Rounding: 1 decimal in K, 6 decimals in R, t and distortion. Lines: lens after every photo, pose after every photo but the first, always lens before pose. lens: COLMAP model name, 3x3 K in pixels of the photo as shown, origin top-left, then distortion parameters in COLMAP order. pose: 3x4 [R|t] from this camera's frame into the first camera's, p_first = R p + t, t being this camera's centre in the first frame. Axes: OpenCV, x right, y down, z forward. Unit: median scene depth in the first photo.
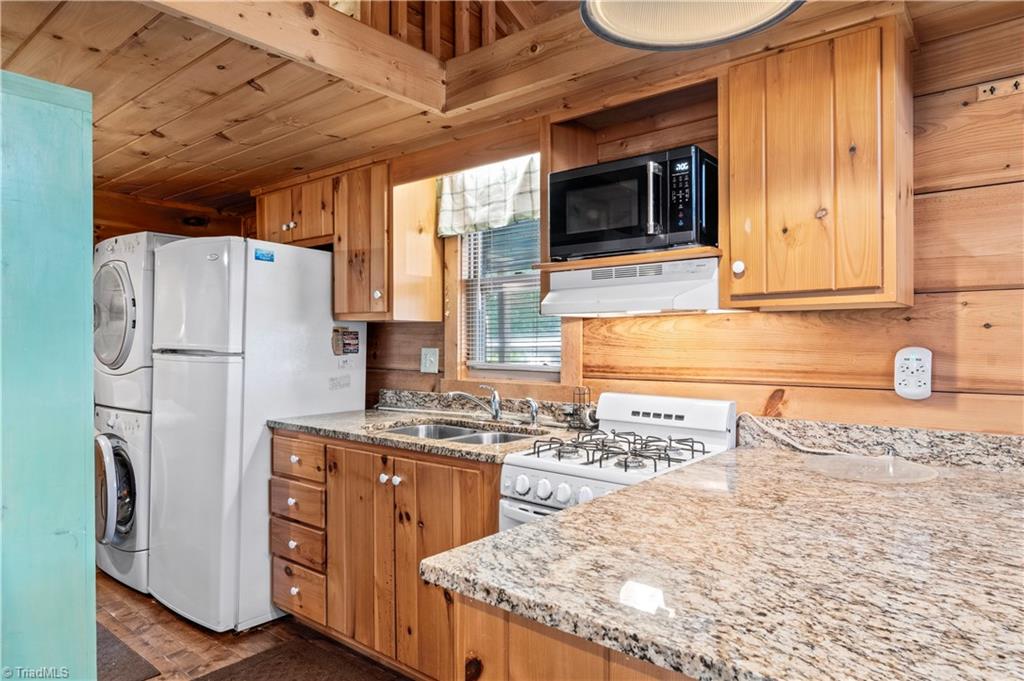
lens RADIAL K [[630.3, 0, 531.3], [0, 630.3, 341.9], [0, 0, 1]] dist [-0.005955, -0.001239]
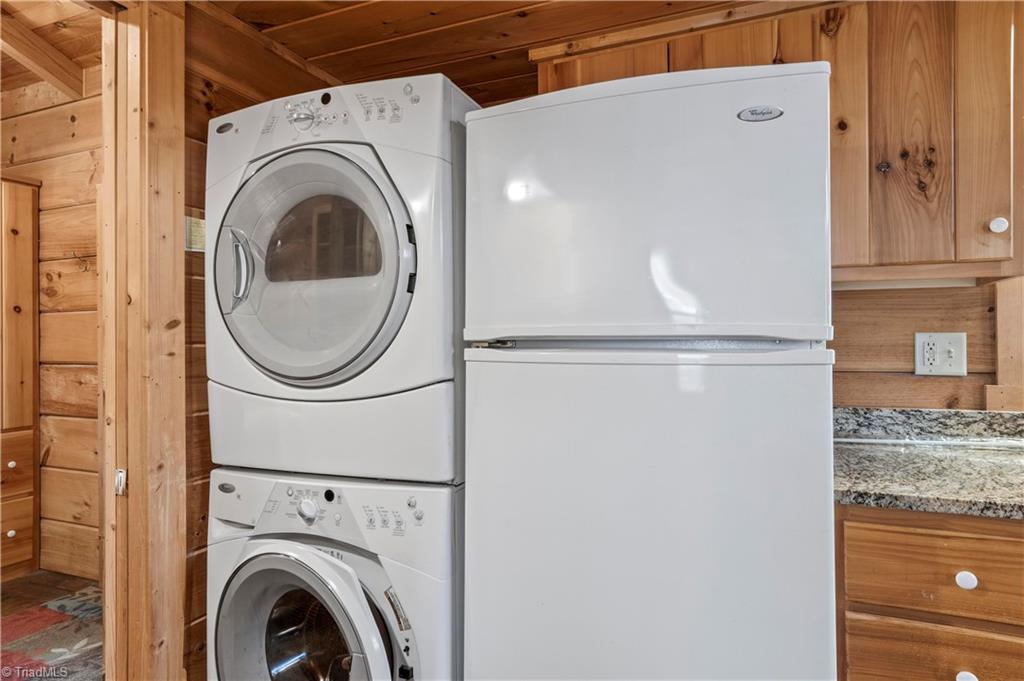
lens RADIAL K [[570.9, 0, 515.6], [0, 570.9, 333.8], [0, 0, 1]] dist [-0.000747, -0.000131]
pose [[0.956812, -0.007404, 0.290614, -0.757746], [0.011380, 0.999863, -0.011994, 0.013794], [-0.290486, 0.014783, 0.956765, 0.672257]]
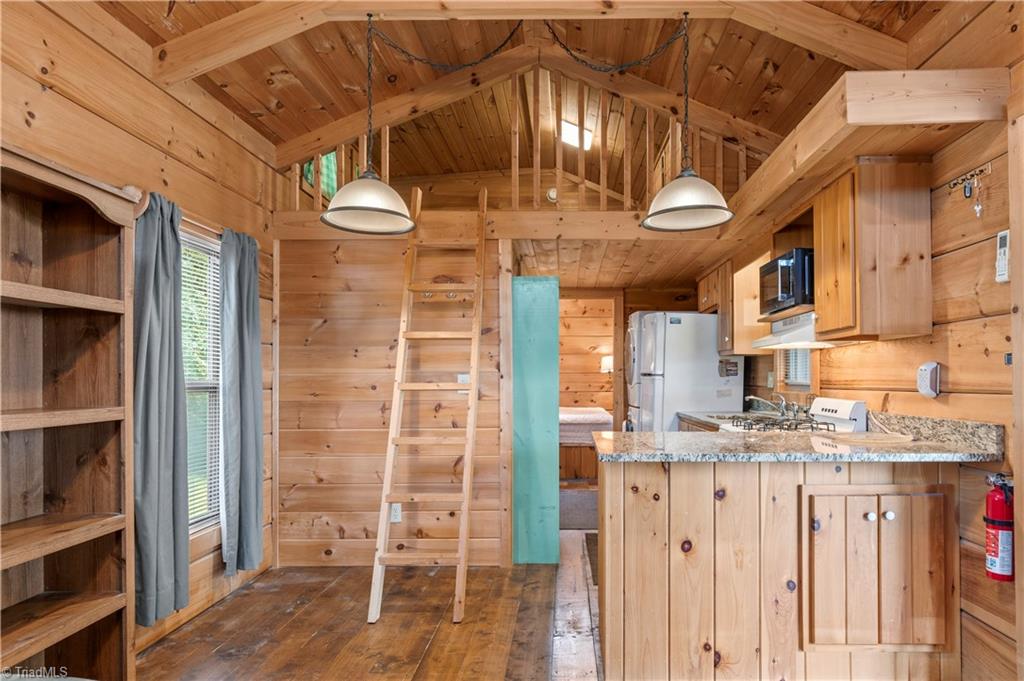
lens RADIAL K [[625.4, 0, 562.1], [0, 625.4, 365.5], [0, 0, 1]] dist [-0.000176, -0.001591]
pose [[0.621408, -0.015109, -0.783341, 0.776551], [-0.004681, 0.999725, -0.022996, 0.034551], [0.783473, 0.017957, 0.621166, -0.367481]]
